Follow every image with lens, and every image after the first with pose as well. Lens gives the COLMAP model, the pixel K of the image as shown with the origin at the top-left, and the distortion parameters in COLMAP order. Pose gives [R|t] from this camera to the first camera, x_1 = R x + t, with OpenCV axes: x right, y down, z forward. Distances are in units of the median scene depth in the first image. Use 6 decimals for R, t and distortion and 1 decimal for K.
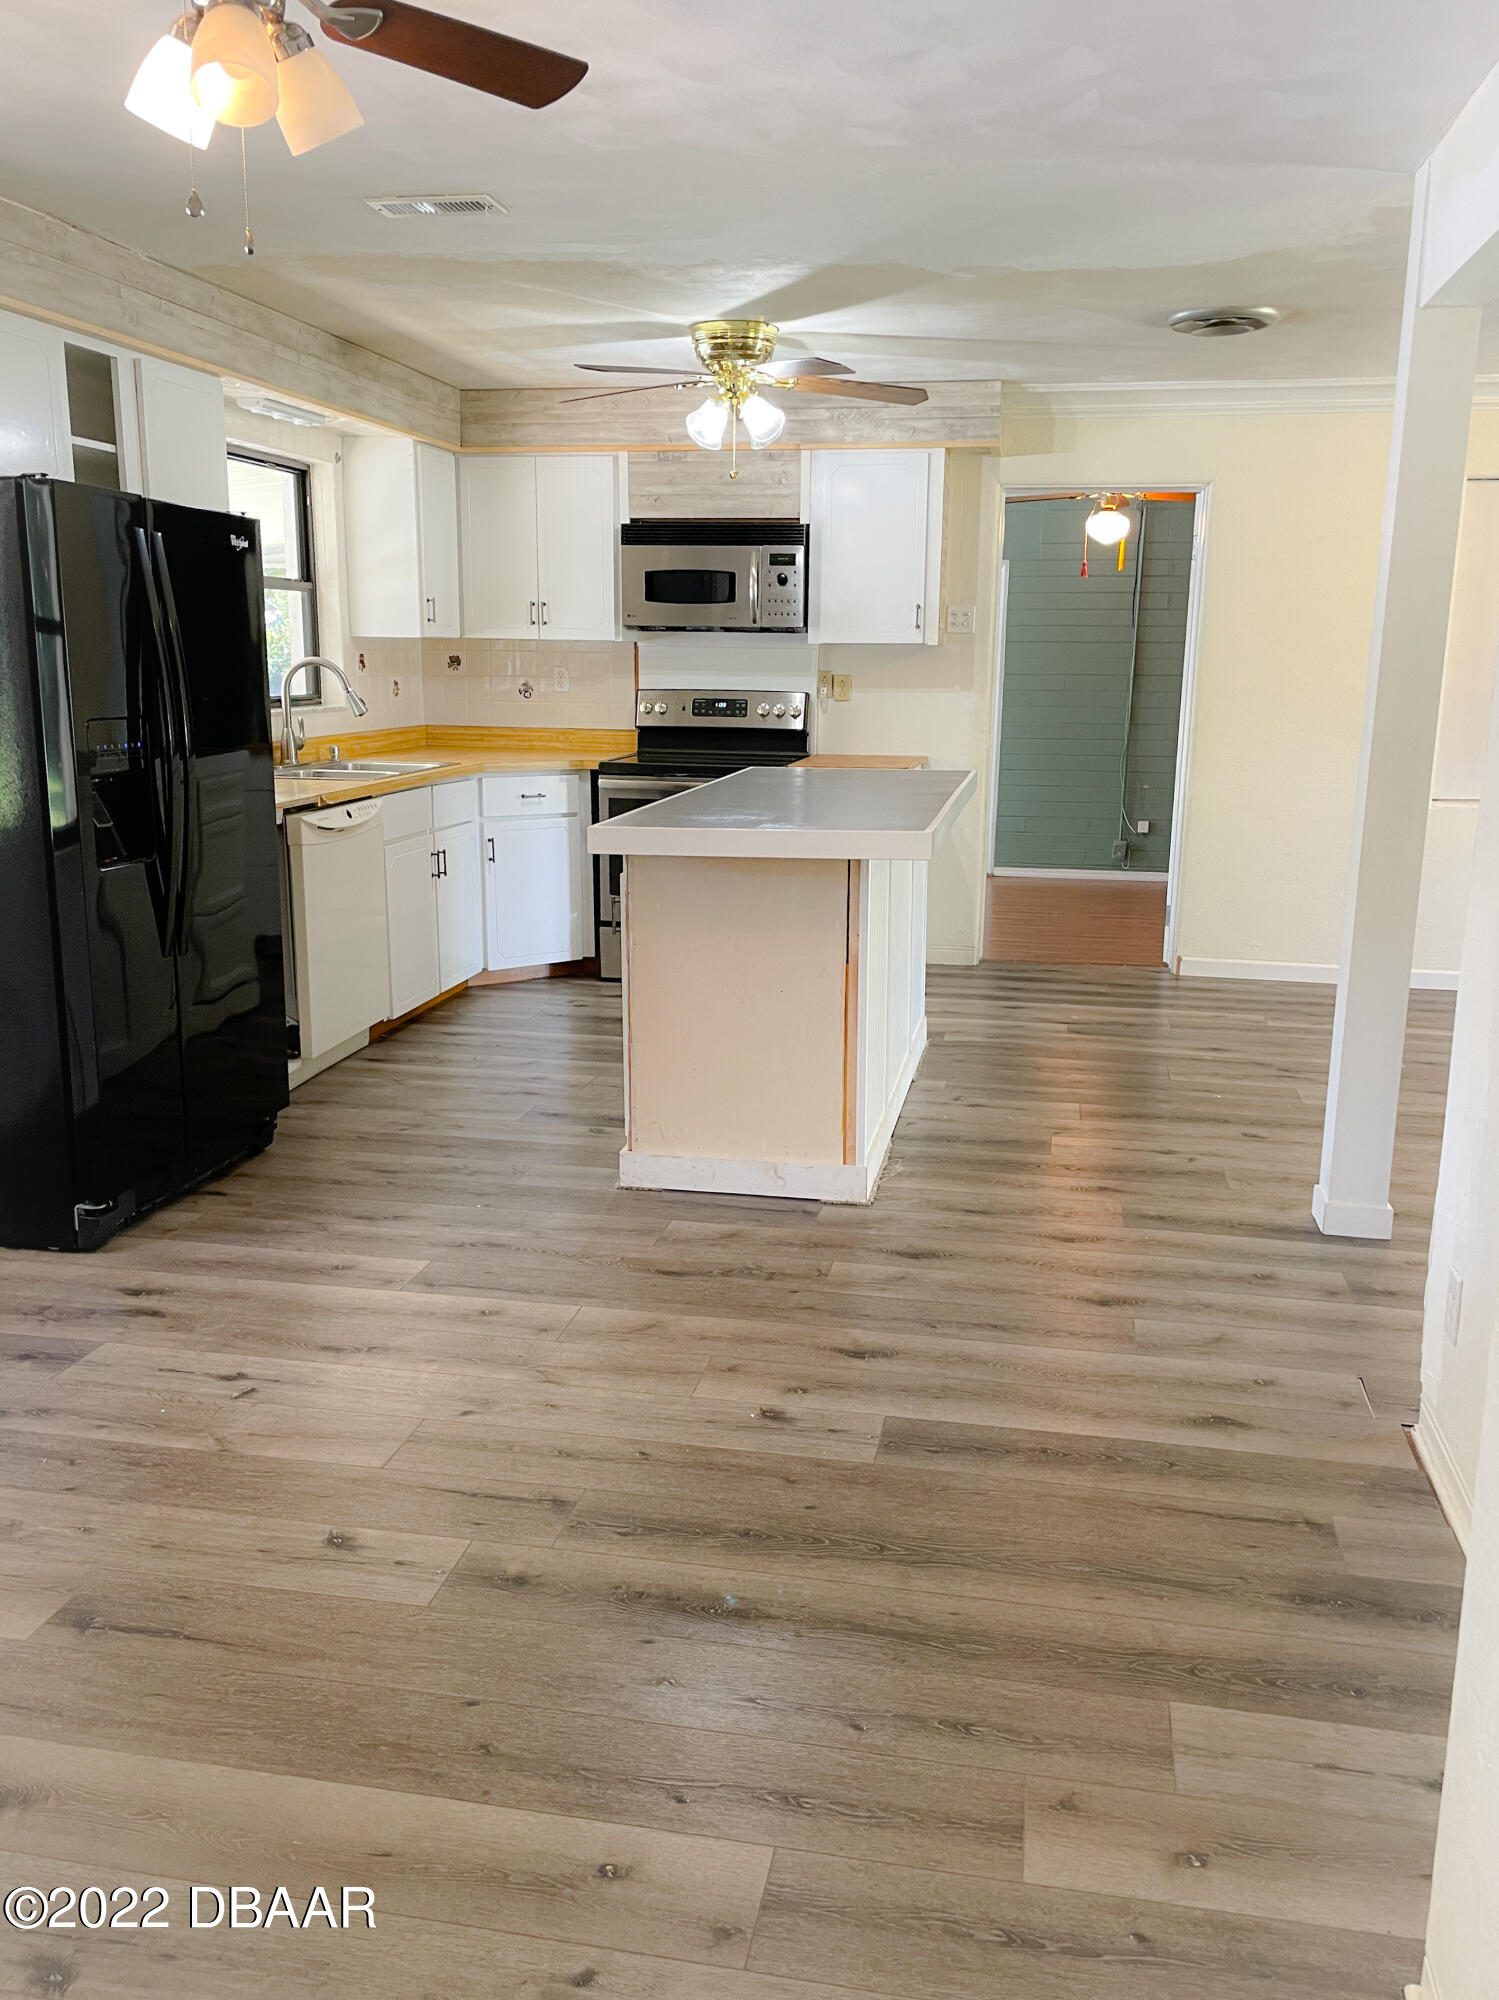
lens RADIAL K [[1592.5, 0, 749.5], [0, 1592.5, 1000.0], [0, 0, 1]] dist [0.102205, -0.138989]
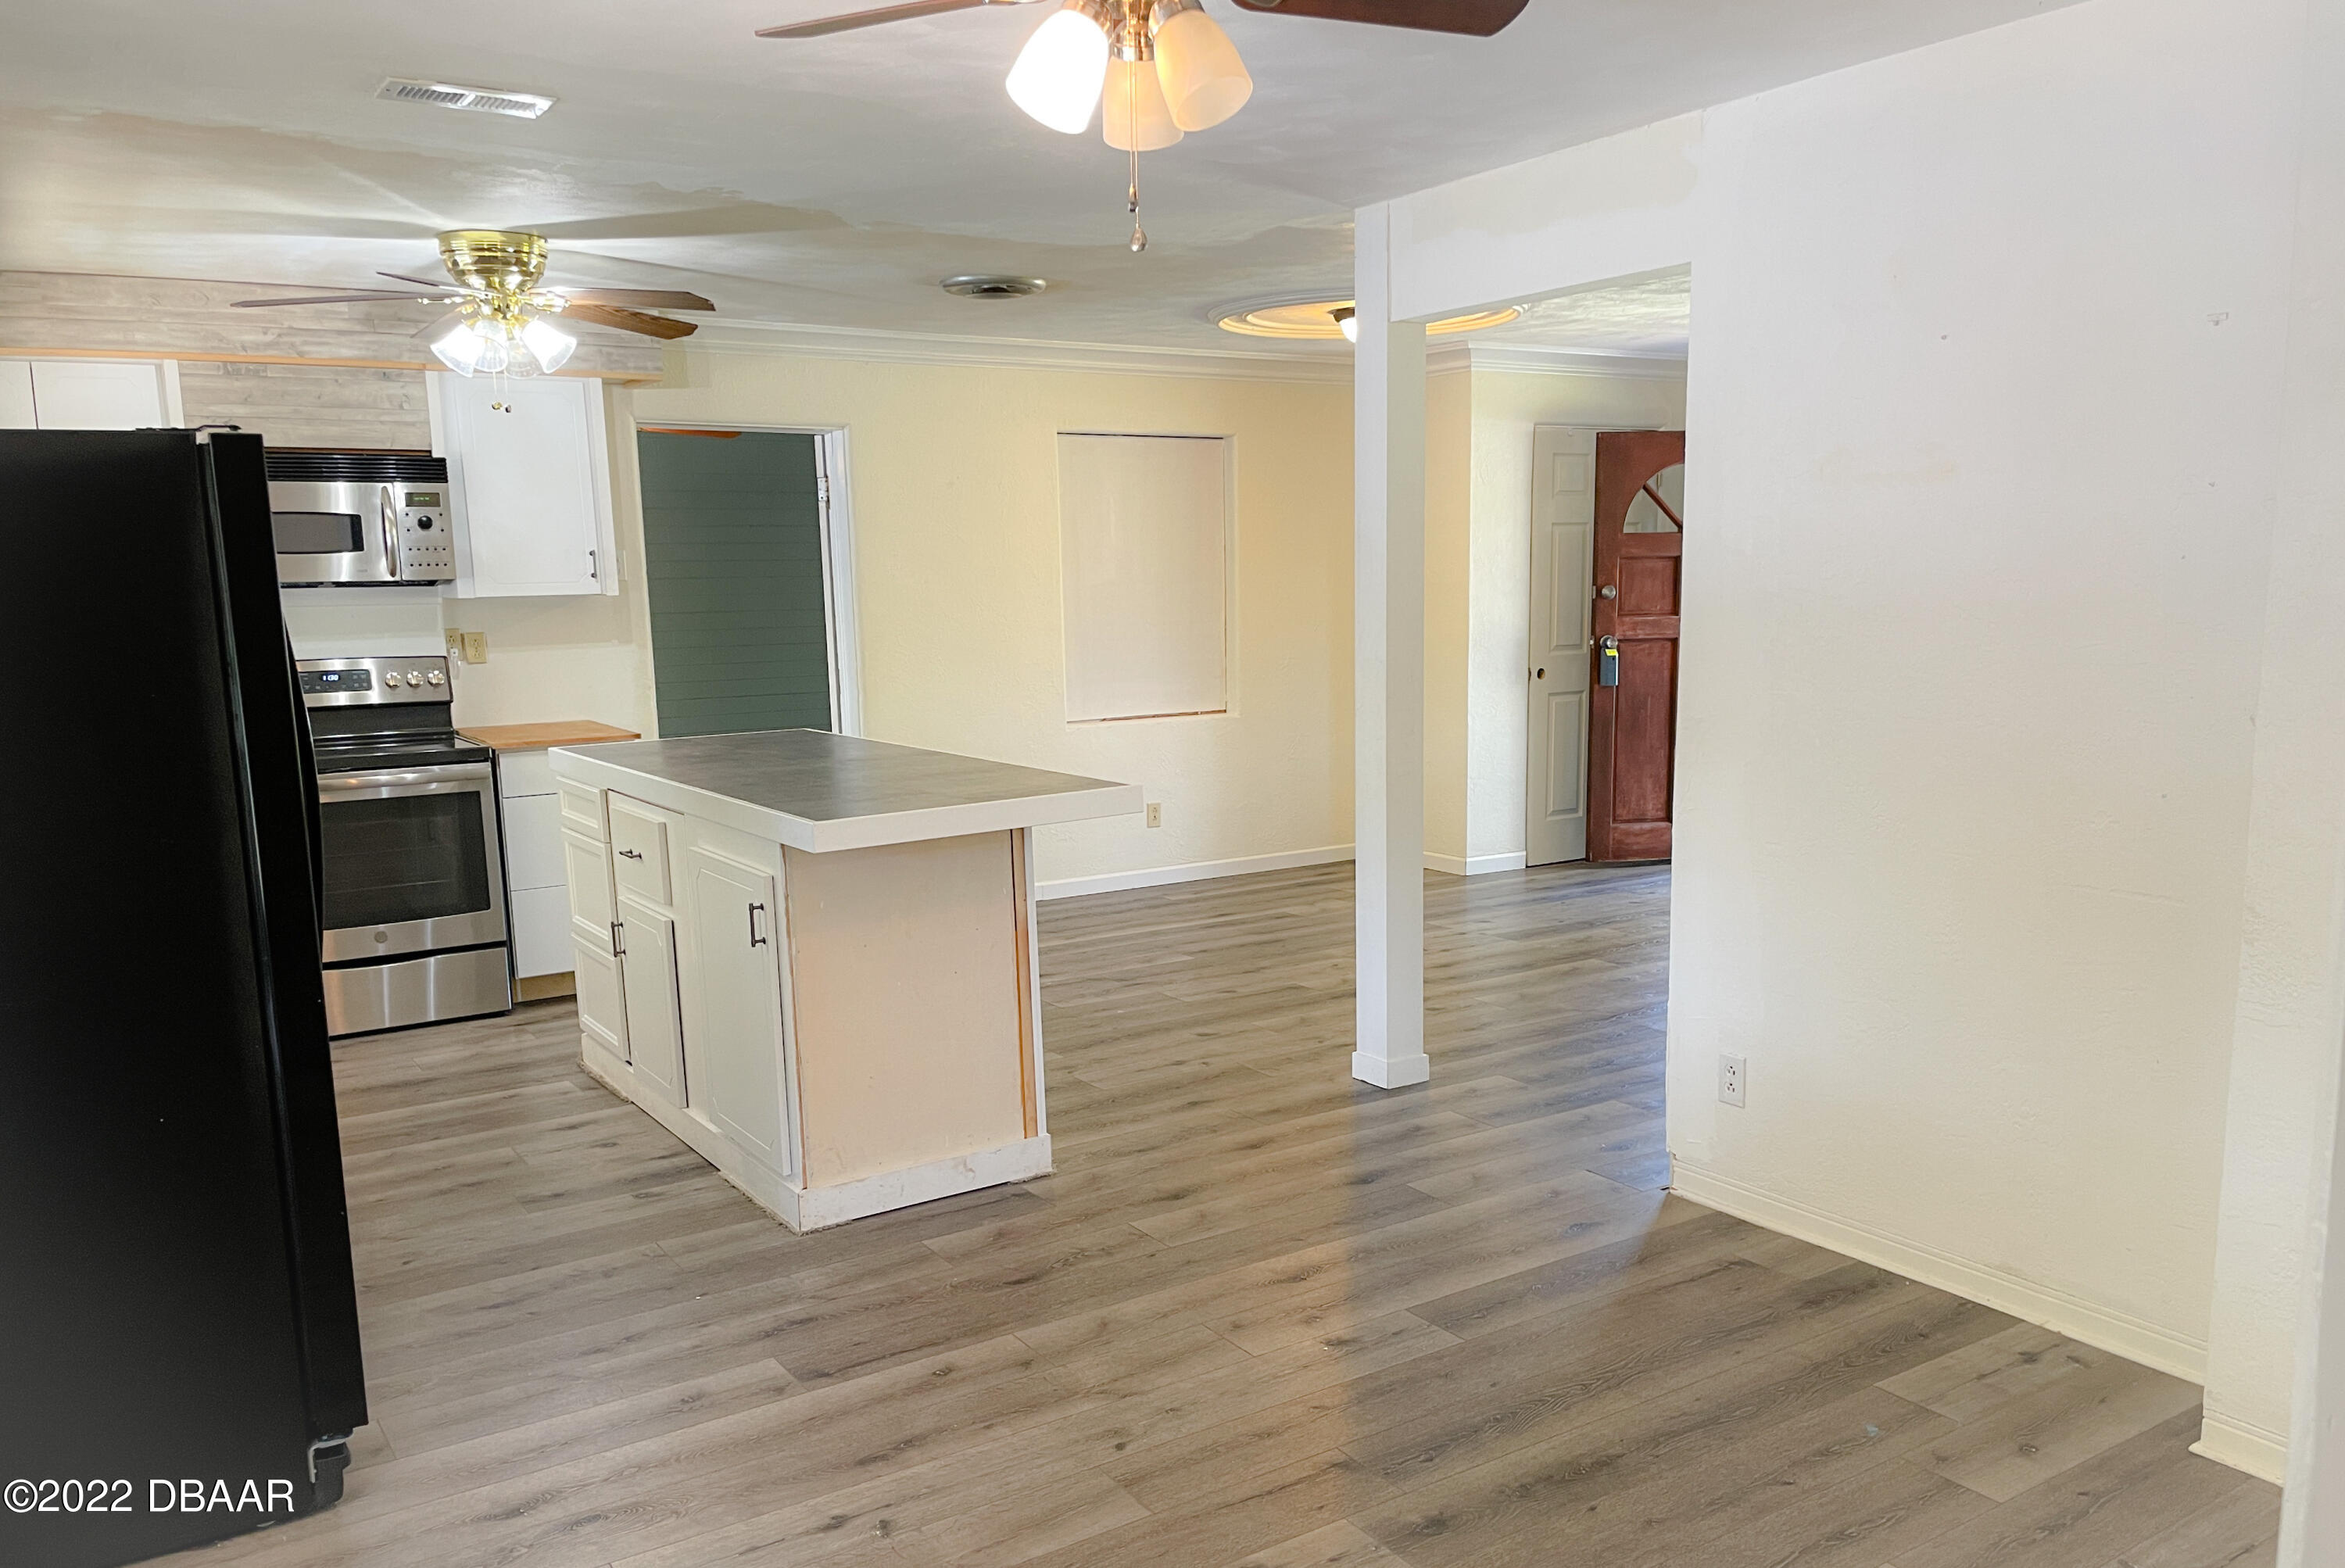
lens RADIAL K [[1778.9, 0, 1173.2], [0, 1778.9, 884.9], [0, 0, 1]] dist [0.092504, -0.122422]
pose [[0.717875, -0.150265, 0.679762, -0.474325], [0.177212, 0.983706, 0.030305, -0.052349], [-0.673240, 0.098707, 0.732806, 0.107739]]
